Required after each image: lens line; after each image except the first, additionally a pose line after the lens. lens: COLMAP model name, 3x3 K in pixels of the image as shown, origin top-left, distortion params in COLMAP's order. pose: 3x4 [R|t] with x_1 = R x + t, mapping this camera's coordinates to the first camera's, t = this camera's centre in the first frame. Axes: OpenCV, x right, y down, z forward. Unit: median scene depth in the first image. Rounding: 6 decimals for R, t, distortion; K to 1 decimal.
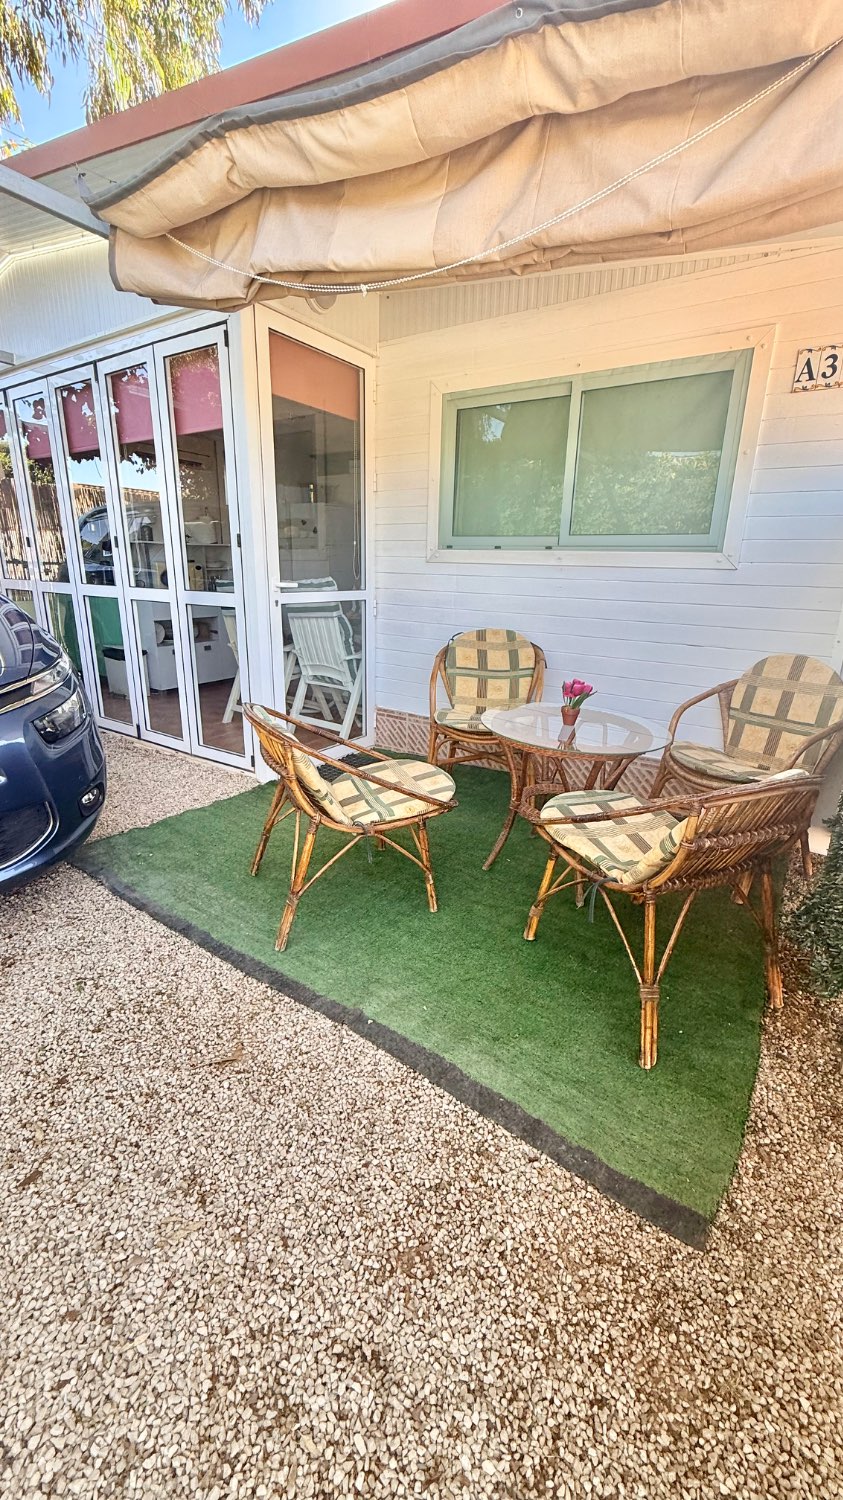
lens RADIAL K [[599.3, 0, 422.4], [0, 599.3, 749.3], [0, 0, 1]] dist [0.000624, 0.000043]
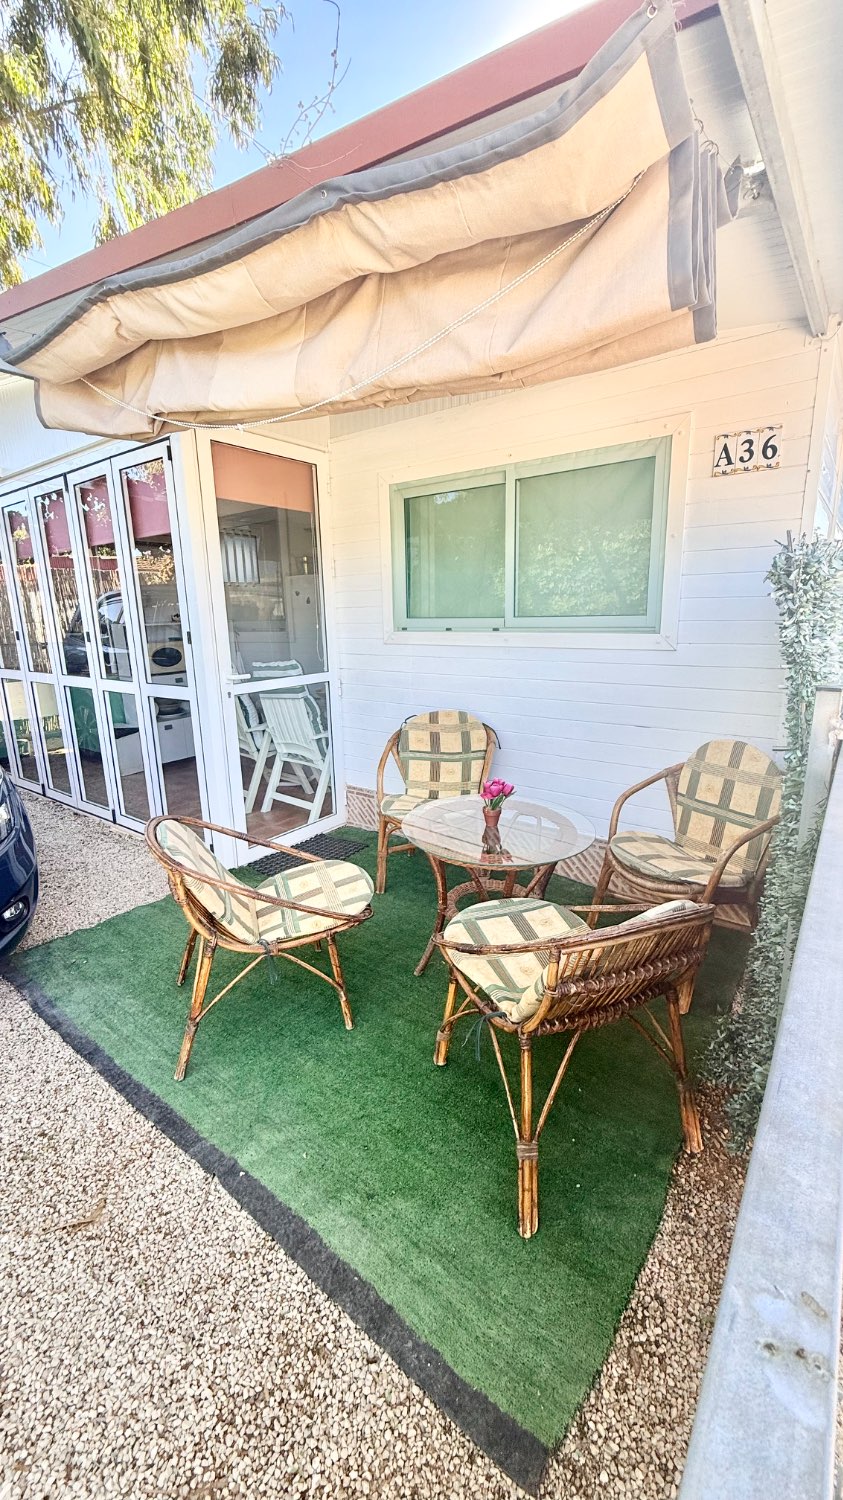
lens RADIAL K [[599.3, 0, 421.7], [0, 599.3, 749.3], [0, 0, 1]] dist [0.000624, 0.000043]
pose [[0.997682, -0.033460, -0.059248, 0.234038], [0.029334, 0.997171, -0.069200, -0.120396], [0.061396, 0.067301, 0.995842, 0.022774]]
